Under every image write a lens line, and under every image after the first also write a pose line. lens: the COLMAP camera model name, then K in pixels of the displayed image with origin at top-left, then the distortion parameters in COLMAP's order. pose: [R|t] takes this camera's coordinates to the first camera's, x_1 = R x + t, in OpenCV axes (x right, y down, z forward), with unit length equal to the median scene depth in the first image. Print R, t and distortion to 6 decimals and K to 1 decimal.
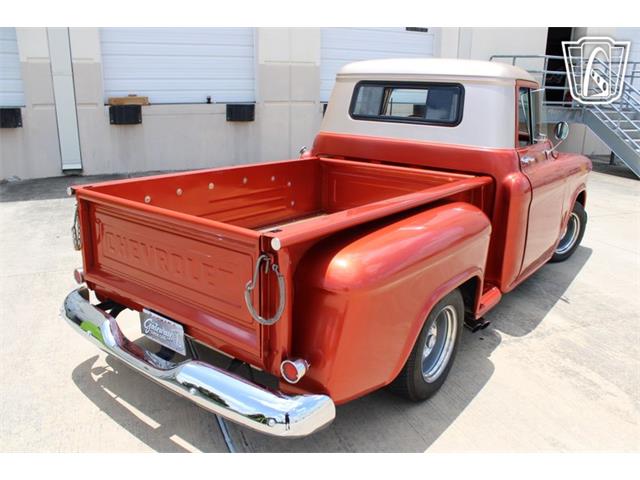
lens RADIAL K [[538.7, 0, 323.7], [0, 538.7, 244.4], [0, 0, 1]] dist [-0.159503, 0.135312]
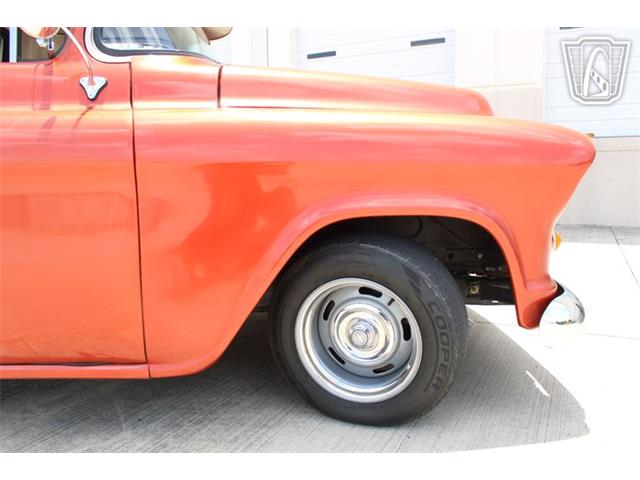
lens RADIAL K [[540.1, 0, 324.8], [0, 540.1, 246.4], [0, 0, 1]] dist [-0.159381, 0.130888]
pose [[0.654406, 0.072028, -0.752705, 0.958134], [-0.184737, 0.980516, -0.066783, -0.073916], [0.733229, 0.182756, 0.654962, 1.029421]]
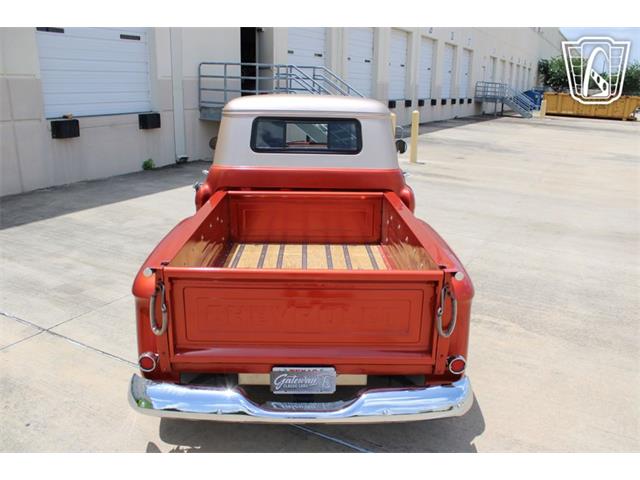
lens RADIAL K [[538.7, 0, 323.7], [0, 538.7, 244.4], [0, 0, 1]] dist [-0.159503, 0.135312]
pose [[0.777327, -0.185874, 0.601010, -0.594578], [0.174094, 0.981602, 0.078411, -0.126714], [-0.604527, 0.043681, 0.795386, 0.068243]]
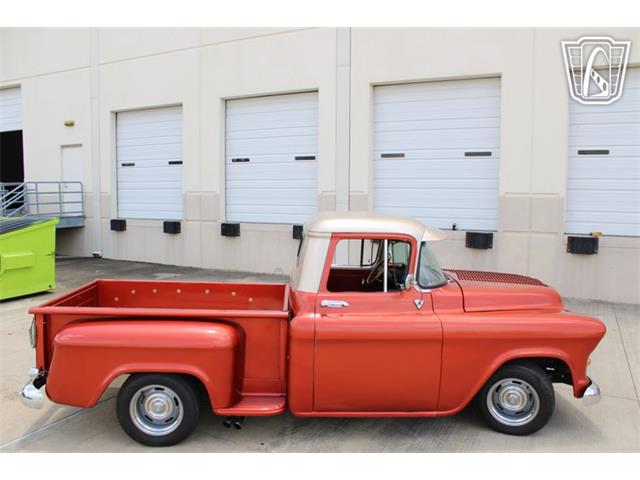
lens RADIAL K [[540.1, 0, 324.8], [0, 540.1, 246.4], [0, 0, 1]] dist [-0.159381, 0.130888]
pose [[0.649964, 0.062005, -0.757432, 1.227294], [-0.212988, 0.971586, -0.103232, -0.156985], [0.729509, 0.228421, 0.644702, 0.224665]]
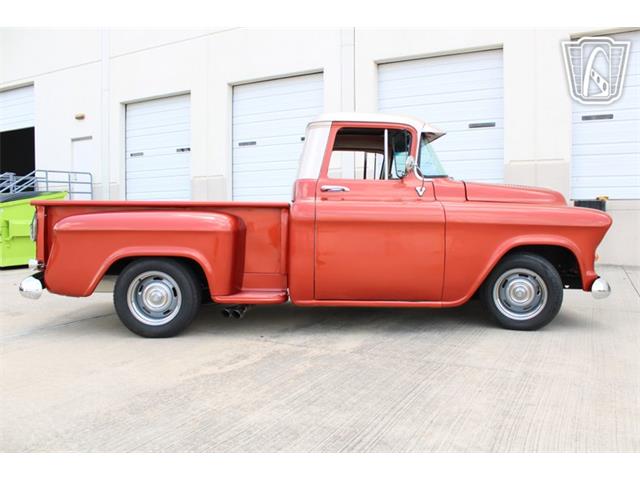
lens RADIAL K [[540.1, 0, 324.8], [0, 540.1, 246.4], [0, 0, 1]] dist [-0.159381, 0.130888]
pose [[0.636761, 0.020592, -0.770786, 1.247479], [-0.208681, 0.966939, -0.146563, 0.127072], [0.742286, 0.254174, 0.620006, 0.313871]]
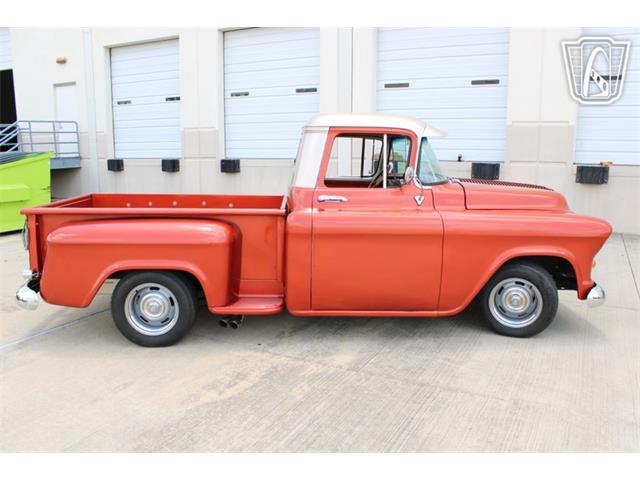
lens RADIAL K [[552.6, 0, 325.2], [0, 552.6, 246.7], [0, 0, 1]] dist [-0.162285, 0.148483]
pose [[0.644209, 0.120037, -0.755372, 1.246429], [-0.209449, 0.977542, -0.023282, -0.034957], [0.735613, 0.173210, 0.654883, 0.263807]]
